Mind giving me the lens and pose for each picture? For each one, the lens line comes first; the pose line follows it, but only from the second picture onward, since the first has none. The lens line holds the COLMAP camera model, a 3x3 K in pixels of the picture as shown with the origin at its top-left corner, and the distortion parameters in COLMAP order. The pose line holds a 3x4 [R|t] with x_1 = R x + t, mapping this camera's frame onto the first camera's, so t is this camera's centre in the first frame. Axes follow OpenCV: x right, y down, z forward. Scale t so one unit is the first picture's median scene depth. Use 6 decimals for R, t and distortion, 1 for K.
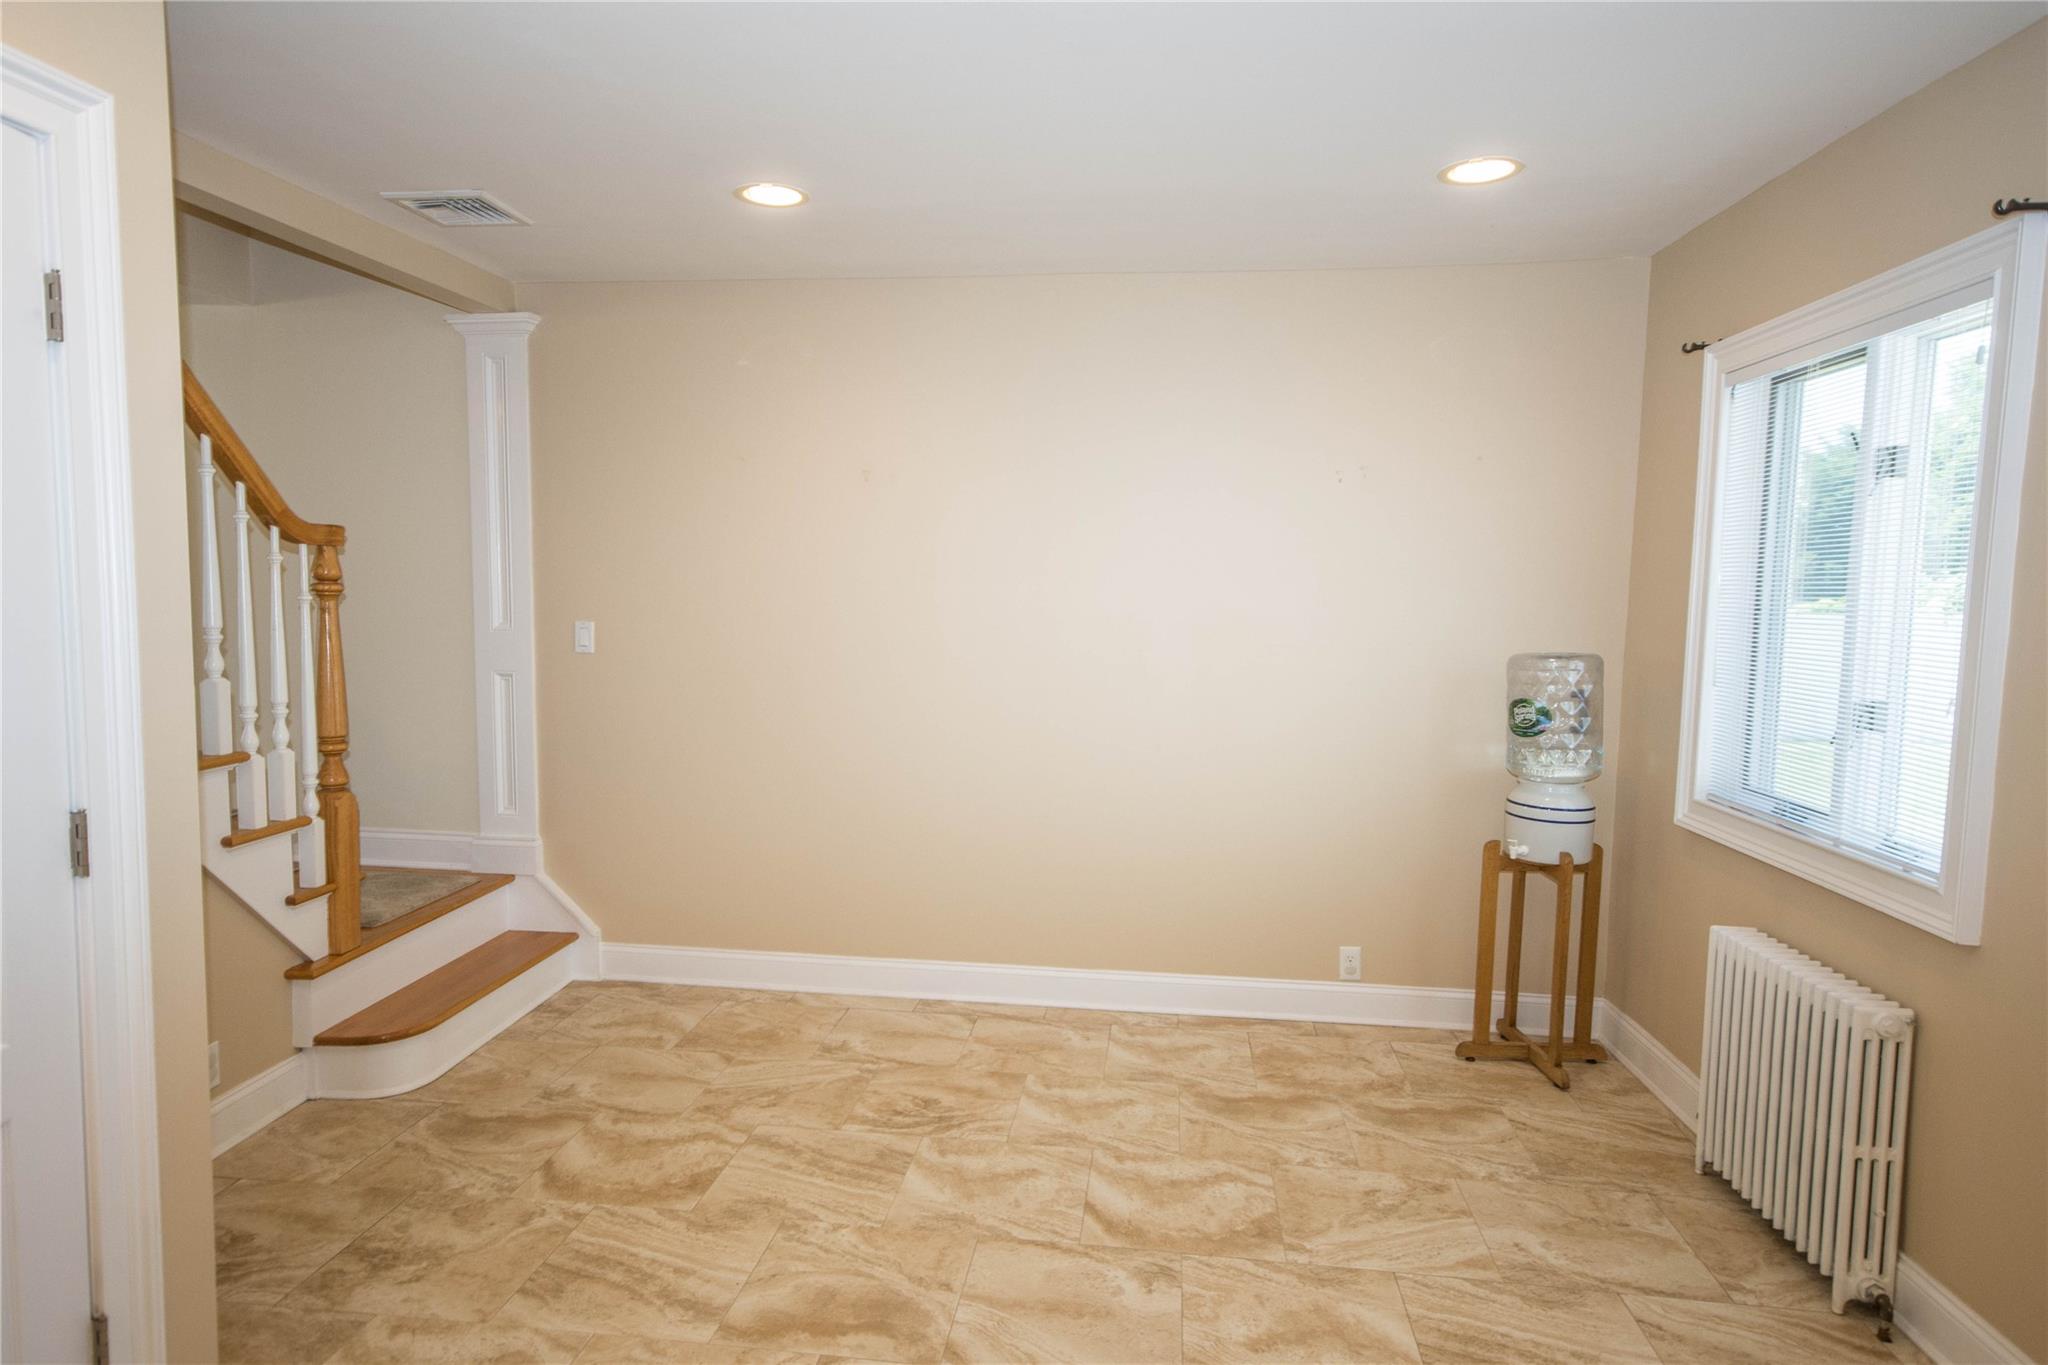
lens RADIAL K [[1212.1, 0, 1017.4], [0, 1212.1, 685.0], [0, 0, 1]] dist [0.007576, 0.001359]
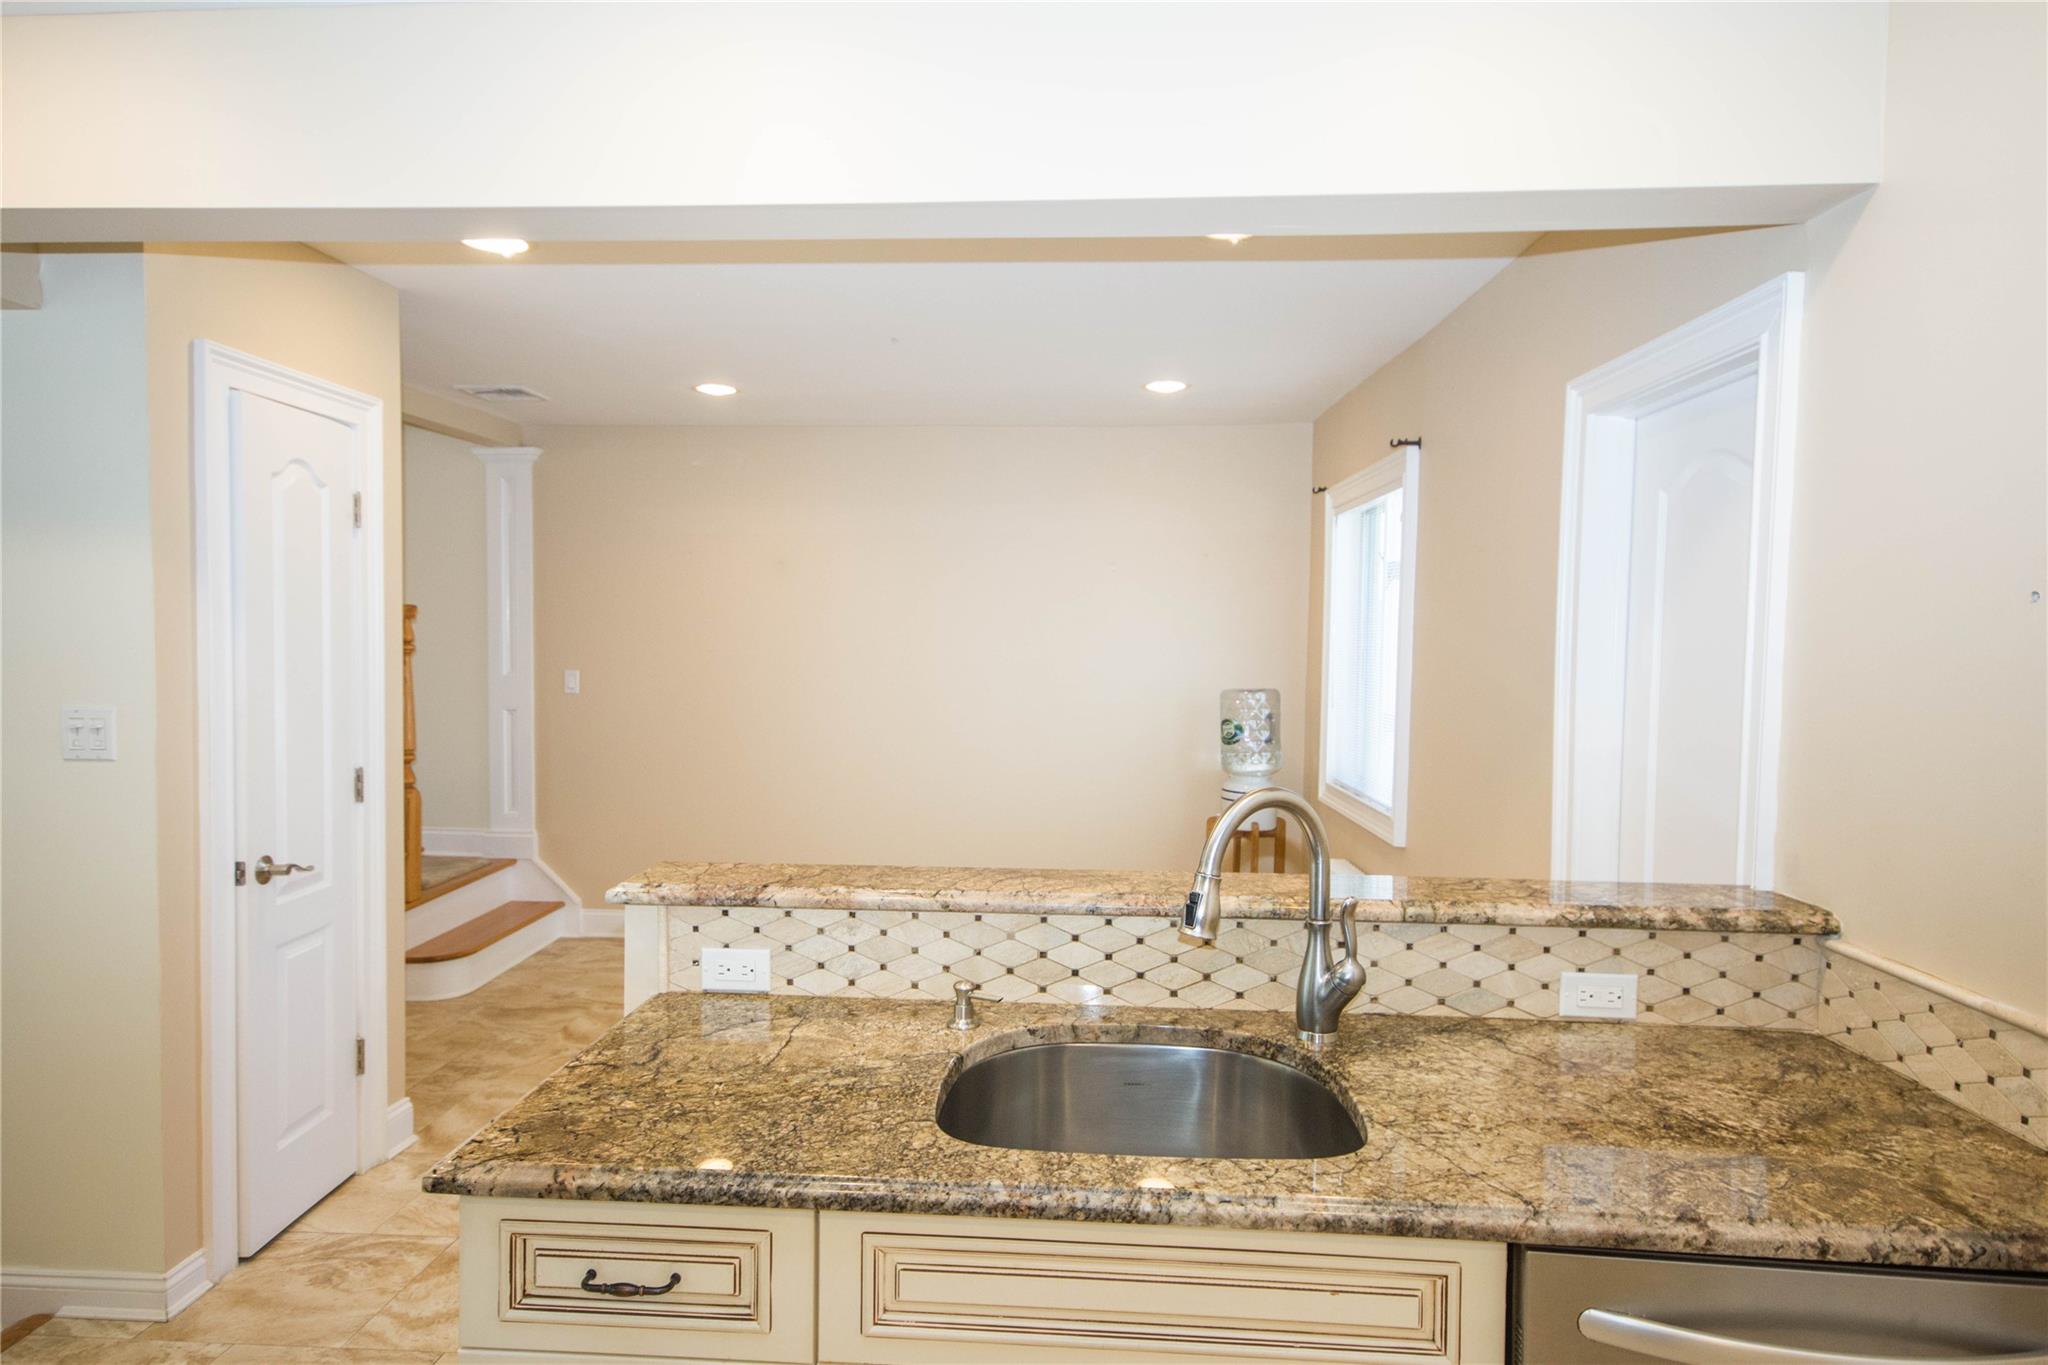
lens RADIAL K [[1212.1, 0, 1025.1], [0, 1212.1, 686.5], [0, 0, 1]] dist [0.007576, 0.001359]
pose [[0.997780, -0.005303, 0.066385, 0.073817], [0.007843, 0.999245, -0.038055, 0.026701], [-0.066133, 0.038491, 0.997068, -0.477642]]
